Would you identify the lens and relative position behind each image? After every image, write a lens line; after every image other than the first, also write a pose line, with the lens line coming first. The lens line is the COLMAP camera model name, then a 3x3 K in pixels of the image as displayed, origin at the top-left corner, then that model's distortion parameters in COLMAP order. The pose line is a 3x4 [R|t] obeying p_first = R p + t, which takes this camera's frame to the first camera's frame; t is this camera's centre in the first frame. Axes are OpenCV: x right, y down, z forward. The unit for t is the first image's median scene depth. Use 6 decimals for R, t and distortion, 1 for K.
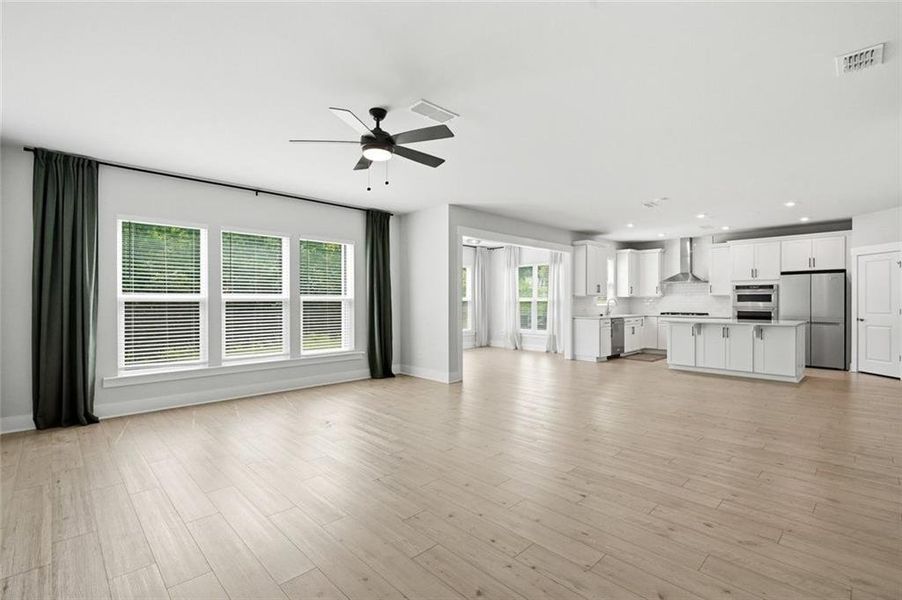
lens RADIAL K [[410.3, 0, 450.9], [0, 410.3, 302.8], [0, 0, 1]] dist [0.000051, -0.000281]
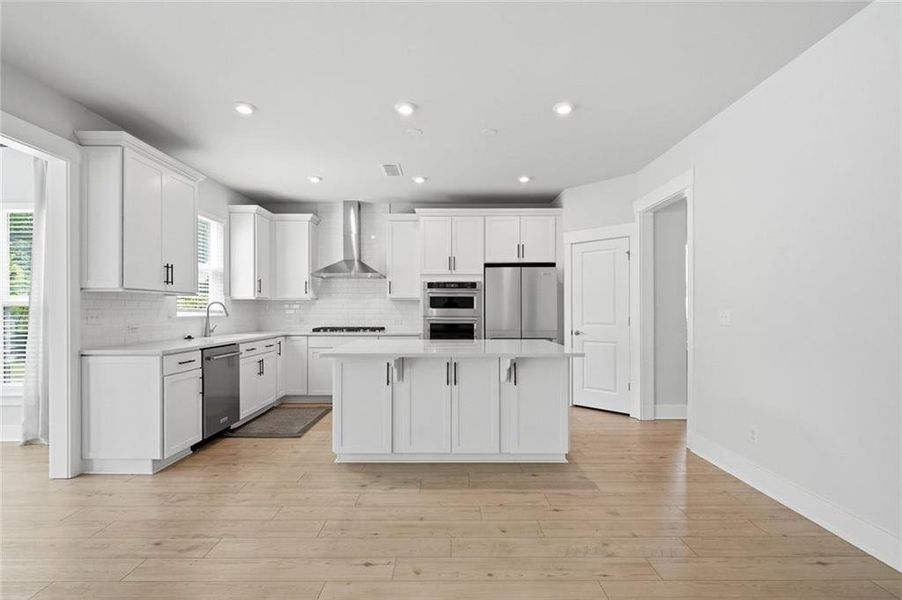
lens RADIAL K [[421.2, 0, 449.9], [0, 421.2, 310.8], [0, 0, 1]] dist [0.002889, 0.000634]
pose [[0.692139, -0.001351, 0.721763, 0.261914], [0.003278, 0.999994, -0.001272, 0.002042], [-0.721757, 0.003247, 0.692139, 0.540886]]
